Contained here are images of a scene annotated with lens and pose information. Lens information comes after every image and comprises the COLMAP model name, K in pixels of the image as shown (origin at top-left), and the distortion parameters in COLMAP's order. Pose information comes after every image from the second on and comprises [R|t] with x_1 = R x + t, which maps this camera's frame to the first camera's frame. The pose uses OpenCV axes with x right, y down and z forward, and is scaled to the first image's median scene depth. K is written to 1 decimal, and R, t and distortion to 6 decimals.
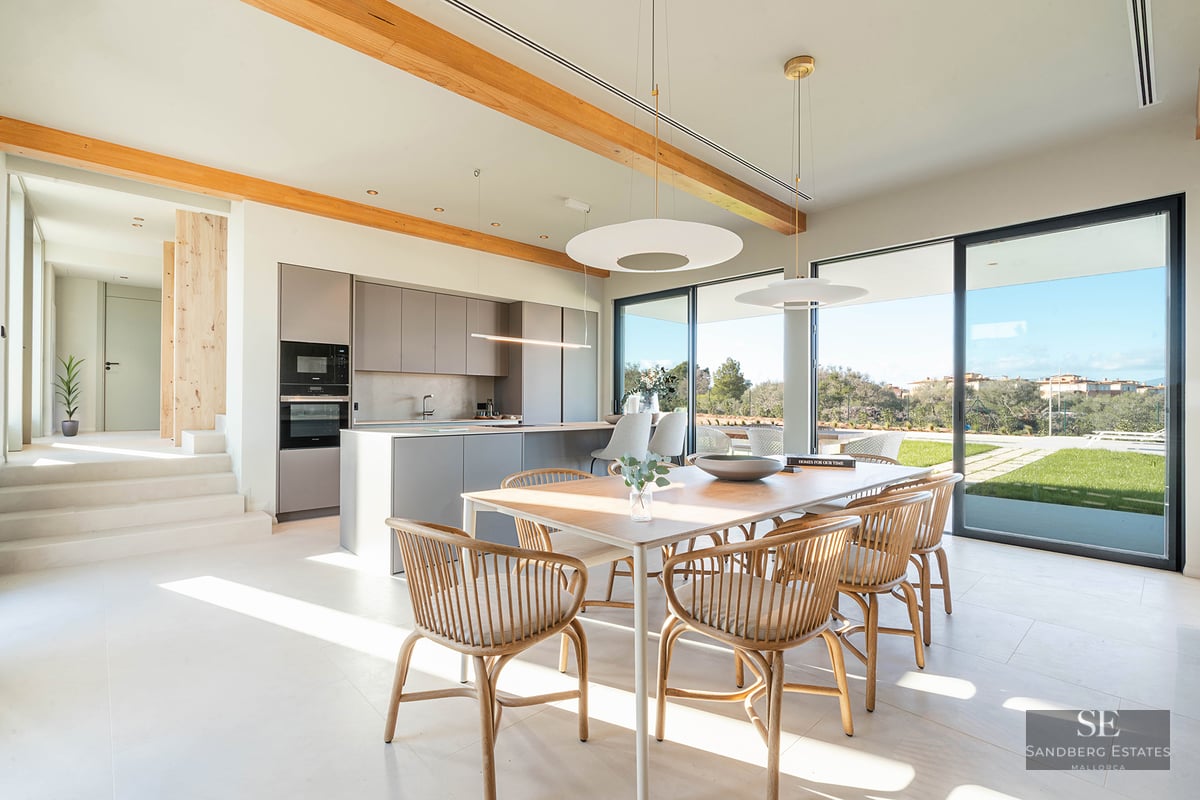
lens RADIAL K [[541.9, 0, 584.6], [0, 541.9, 398.4], [0, 0, 1]] dist [-0.001565, -0.000114]
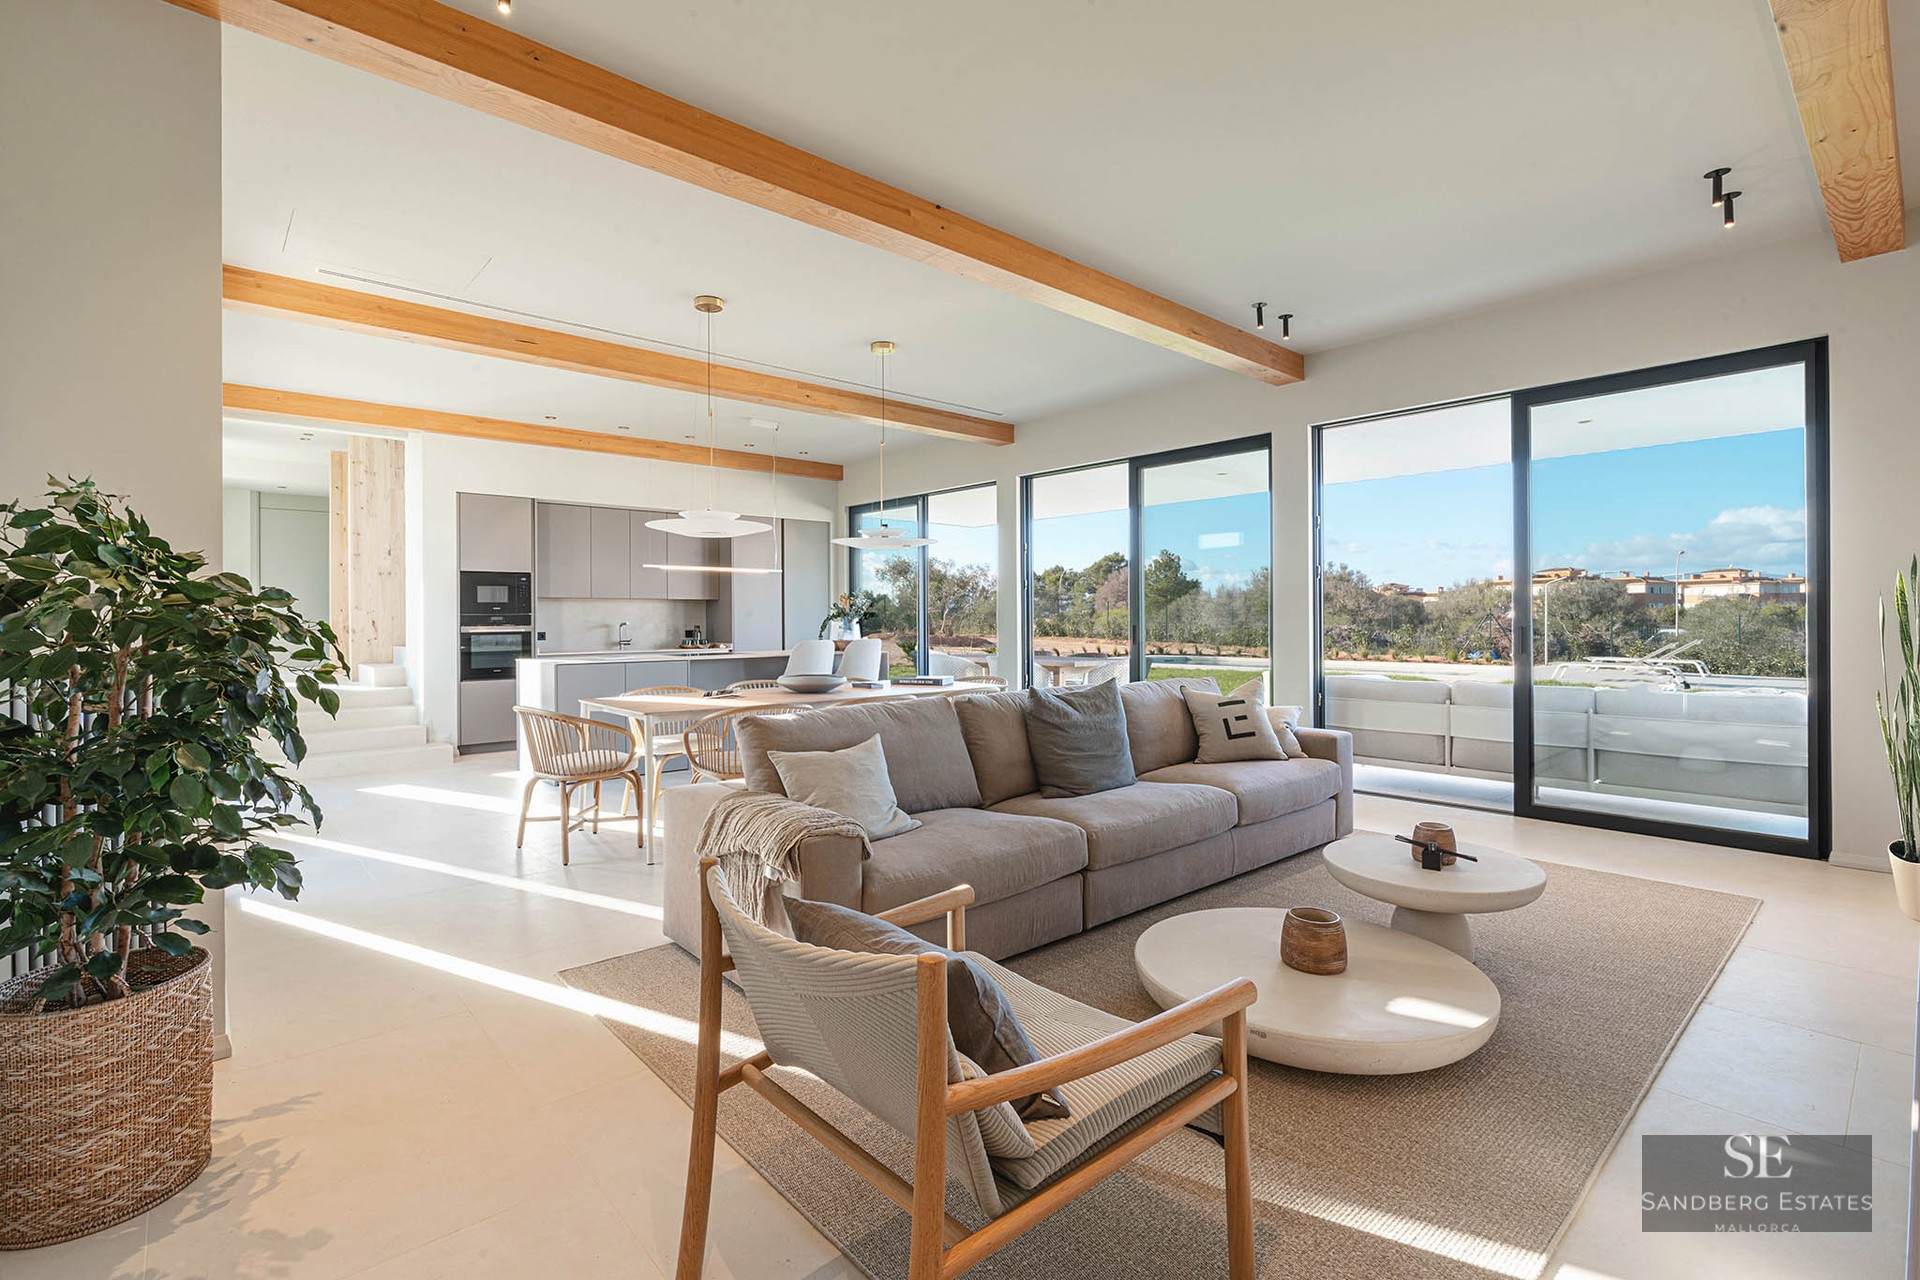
lens RADIAL K [[870.5, 0, 934.0], [0, 870.5, 618.1], [0, 0, 1]] dist [-0.003014, -0.000193]
pose [[0.999550, -0.012001, -0.027503, 0.301072], [0.012070, 0.999924, 0.002332, -0.012054], [0.027472, -0.002663, 0.999619, -0.489193]]
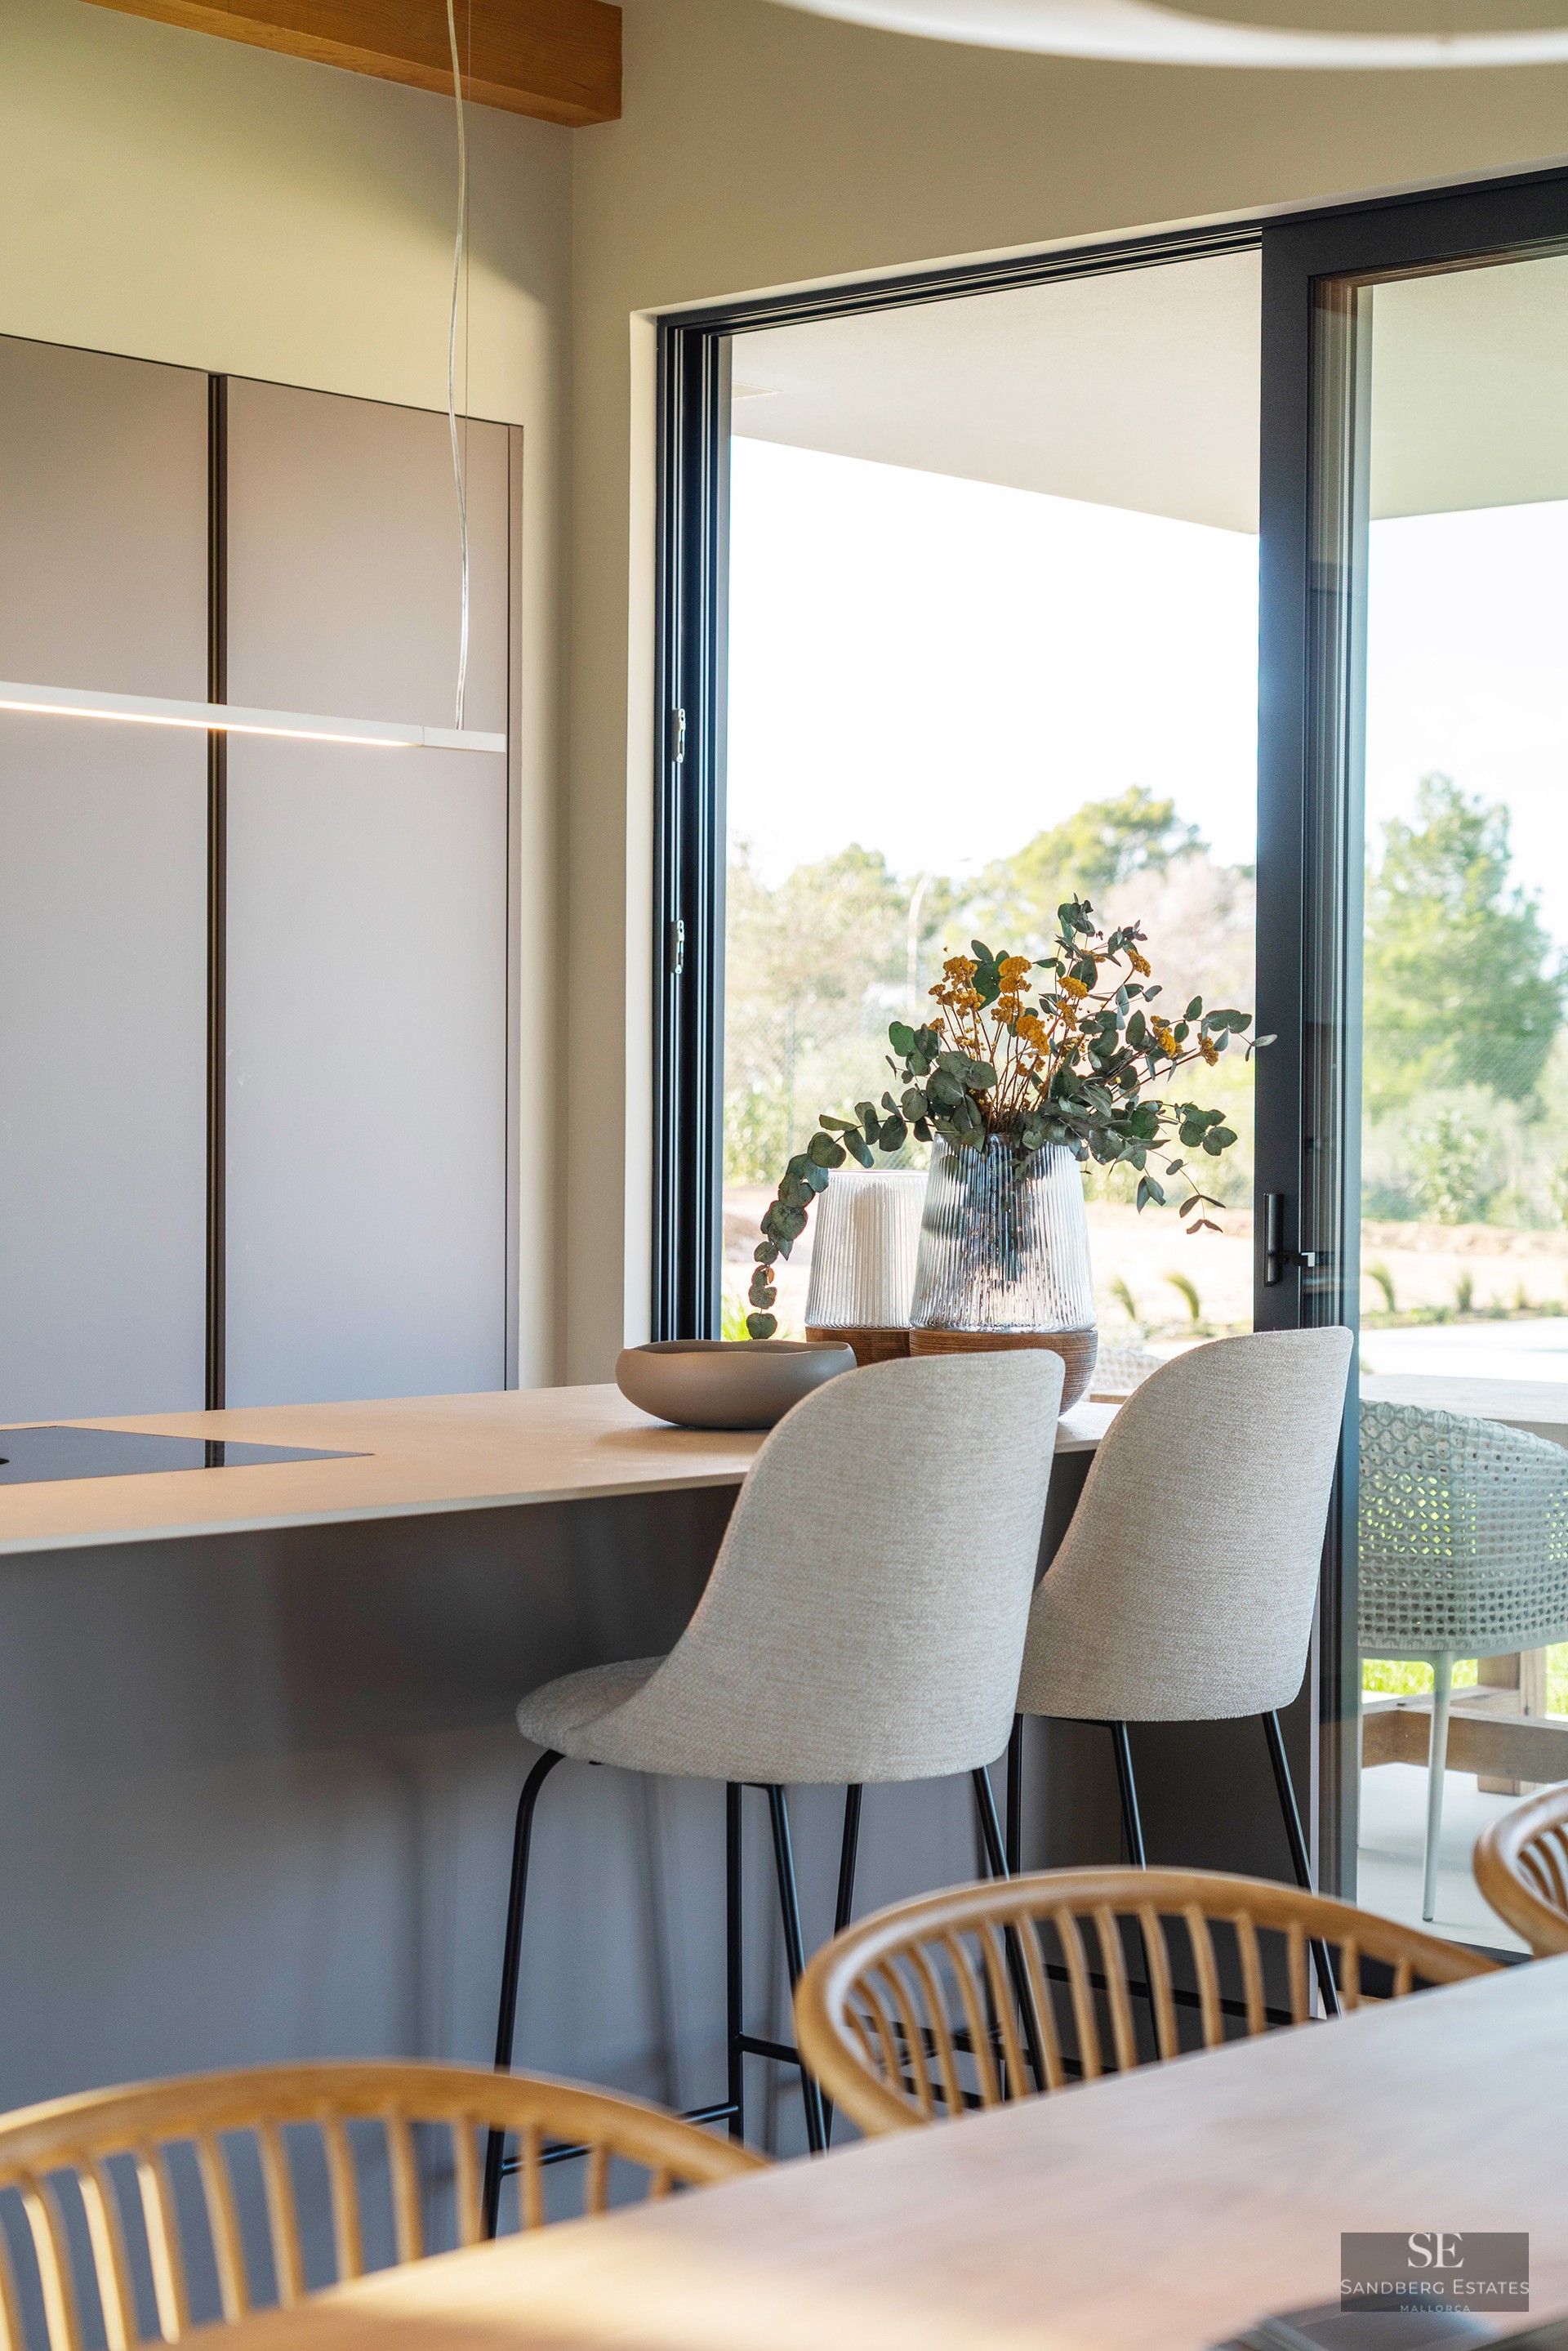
lens RADIAL K [[4195.0, 0, 783.5], [0, 4195.0, 1174.3], [0, 0, 1]] dist [0.100272, 0.100202]
pose [[0.993984, 0.000520, 0.109524, -0.024857], [-0.003012, 0.999740, 0.022587, -0.024187], [-0.109484, -0.022781, 0.993728, 0.118868]]
